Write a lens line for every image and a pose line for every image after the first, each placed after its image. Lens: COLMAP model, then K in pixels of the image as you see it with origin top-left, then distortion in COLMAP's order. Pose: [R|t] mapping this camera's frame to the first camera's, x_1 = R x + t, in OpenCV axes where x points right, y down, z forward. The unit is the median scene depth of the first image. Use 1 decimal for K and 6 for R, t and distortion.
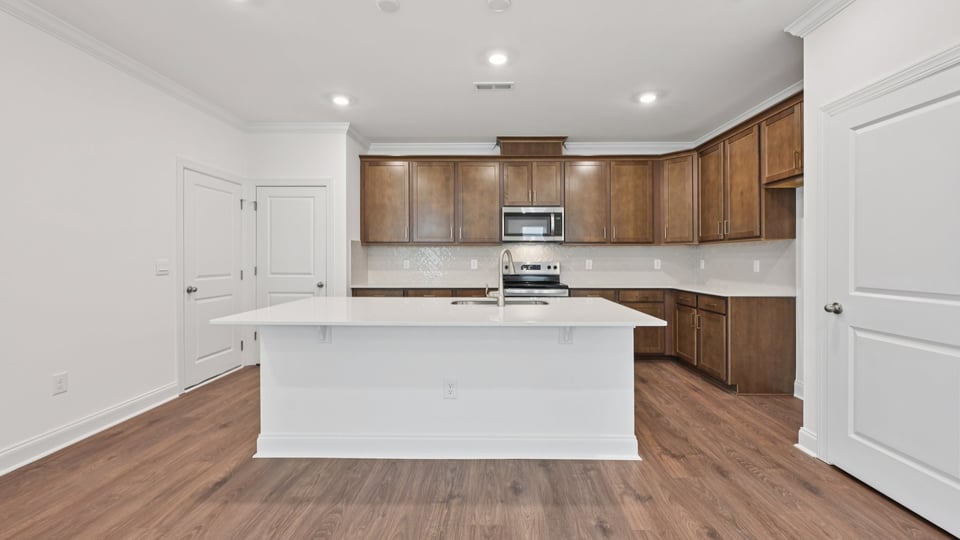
lens RADIAL K [[392.3, 0, 481.9], [0, 392.3, 253.1], [0, 0, 1]] dist [0.000148, 0.000112]
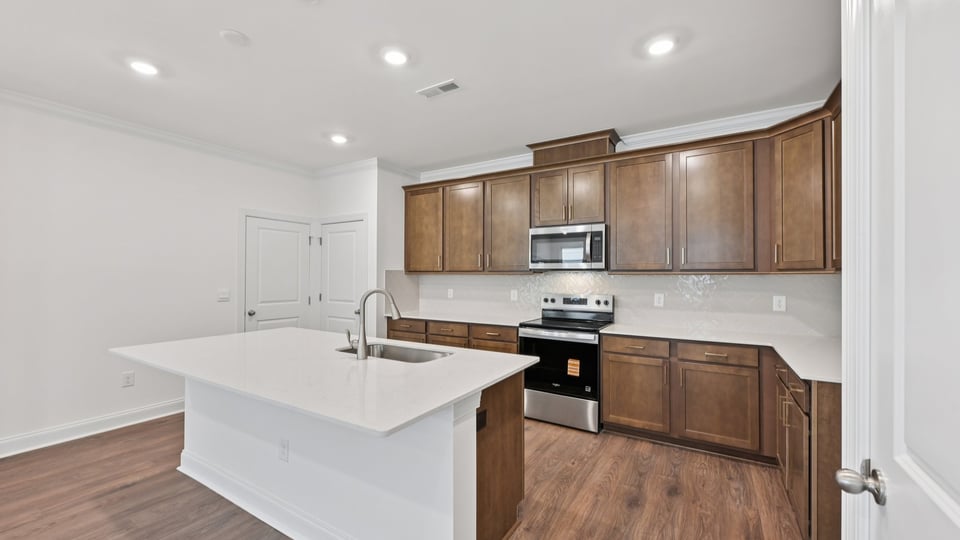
lens RADIAL K [[382.8, 0, 480.0], [0, 382.8, 270.0], [0, 0, 1]] dist [-0.000023, 0.000199]
pose [[0.857138, -0.005969, -0.515053, 0.378623], [0.004370, 0.999981, -0.004317, -0.026179], [0.515069, 0.001449, 0.857147, 0.248615]]
